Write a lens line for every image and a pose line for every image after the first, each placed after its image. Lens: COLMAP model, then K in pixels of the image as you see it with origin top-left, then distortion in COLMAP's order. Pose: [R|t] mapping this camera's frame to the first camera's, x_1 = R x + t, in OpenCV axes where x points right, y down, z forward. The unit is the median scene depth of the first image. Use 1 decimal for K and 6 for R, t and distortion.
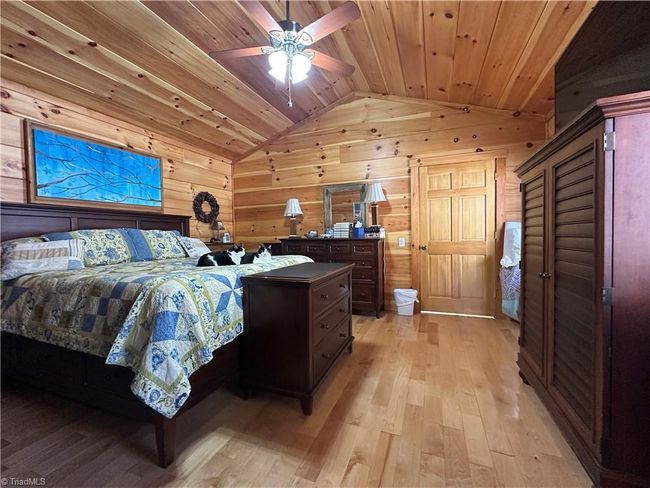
lens RADIAL K [[273.2, 0, 324.3], [0, 273.2, 244.4], [0, 0, 1]] dist [-0.002017, 0.000353]
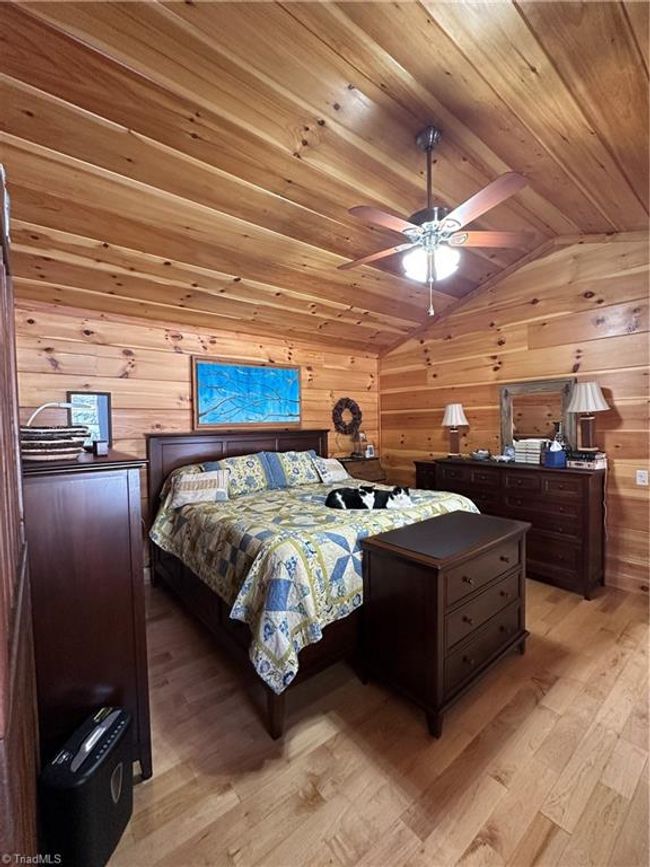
lens RADIAL K [[364.4, 0, 325.0], [0, 364.4, 433.5], [0, 0, 1]] dist [-0.002017, 0.000353]
pose [[0.872885, 0.016163, -0.487658, 0.096169], [-0.013786, 0.999869, 0.008465, -0.144879], [0.487731, -0.000666, 0.872993, -0.028652]]
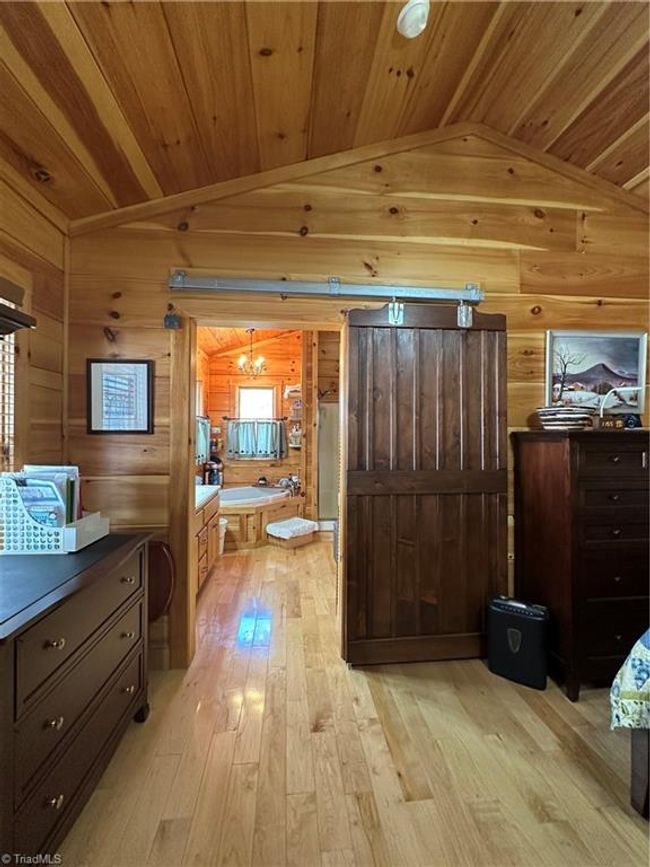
lens RADIAL K [[364.4, 0, 325.0], [0, 364.4, 433.5], [0, 0, 1]] dist [-0.002017, 0.000353]
pose [[-0.881981, 0.014715, -0.471056, 0.297248], [-0.001336, 0.999430, 0.033722, -0.114406], [0.471284, 0.030371, -0.881458, 0.694214]]
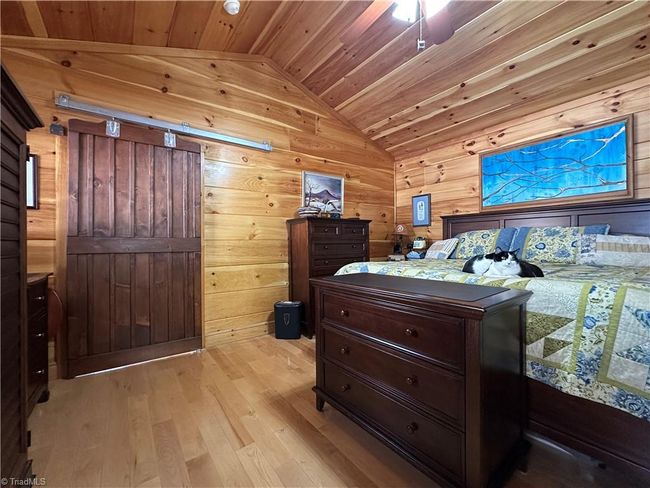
lens RADIAL K [[273.2, 0, 324.3], [0, 273.2, 244.4], [0, 0, 1]] dist [-0.002017, 0.000353]
pose [[-0.519579, 0.022852, -0.854117, 0.496552], [-0.009792, 0.999417, 0.032696, -0.022422], [0.854366, 0.025352, -0.519052, 0.949197]]
